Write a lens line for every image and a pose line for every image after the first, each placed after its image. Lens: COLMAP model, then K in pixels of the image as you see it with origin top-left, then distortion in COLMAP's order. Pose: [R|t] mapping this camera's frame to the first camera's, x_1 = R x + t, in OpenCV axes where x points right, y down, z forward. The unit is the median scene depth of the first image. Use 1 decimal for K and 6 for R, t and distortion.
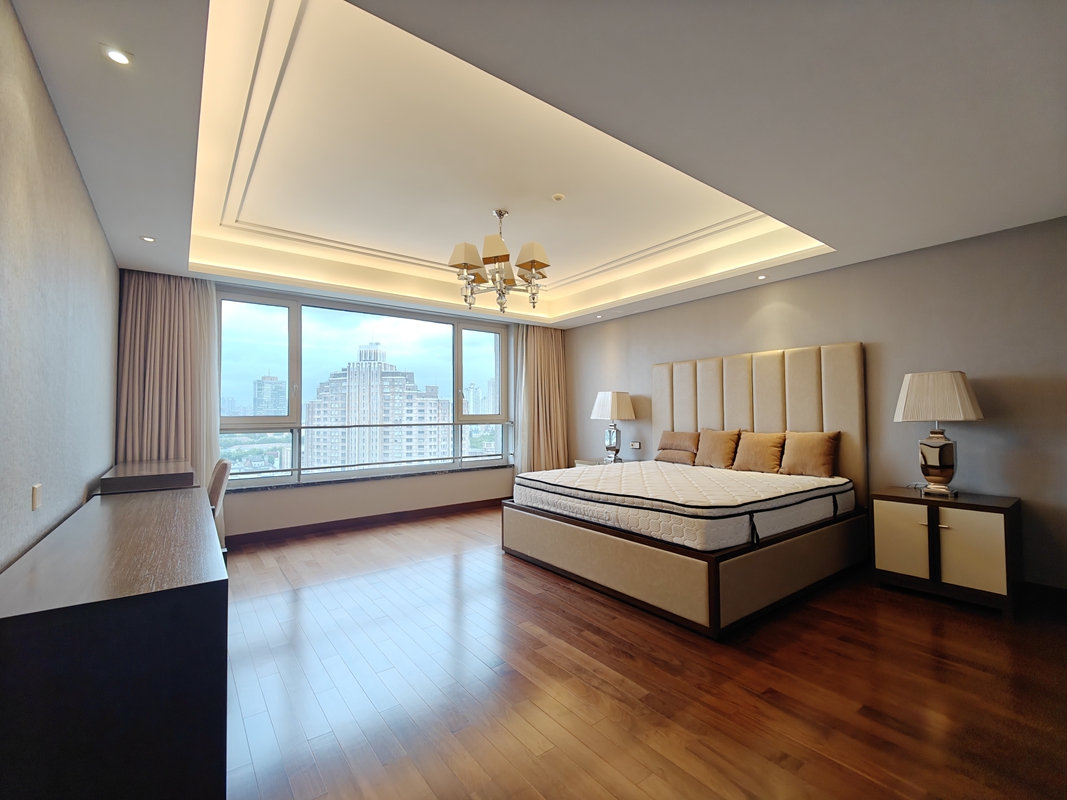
lens RADIAL K [[461.8, 0, 535.7], [0, 461.8, 396.2], [0, 0, 1]] dist [-0.002522, -0.001696]
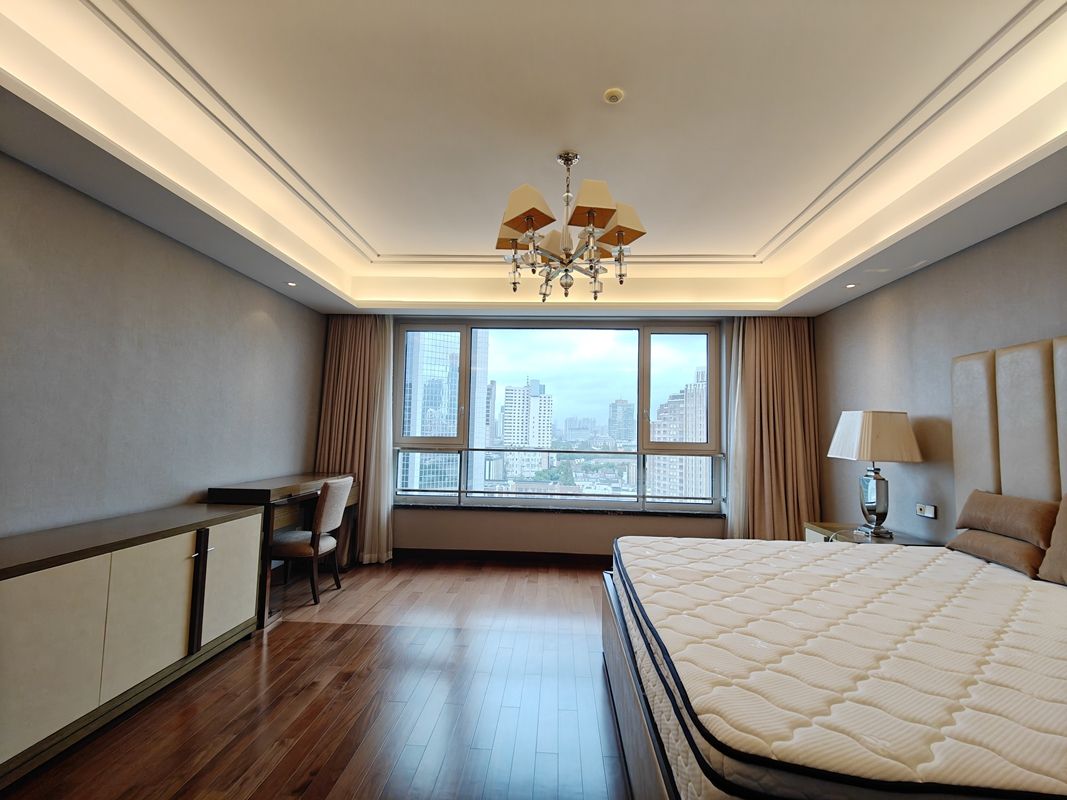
lens RADIAL K [[461.8, 0, 537.7], [0, 461.8, 400.2], [0, 0, 1]] dist [-0.002522, -0.001696]
pose [[0.762745, -0.023114, -0.646286, 0.225450], [-0.000534, 0.999338, -0.036370, -0.002299], [0.646699, 0.028086, 0.762228, 0.301269]]
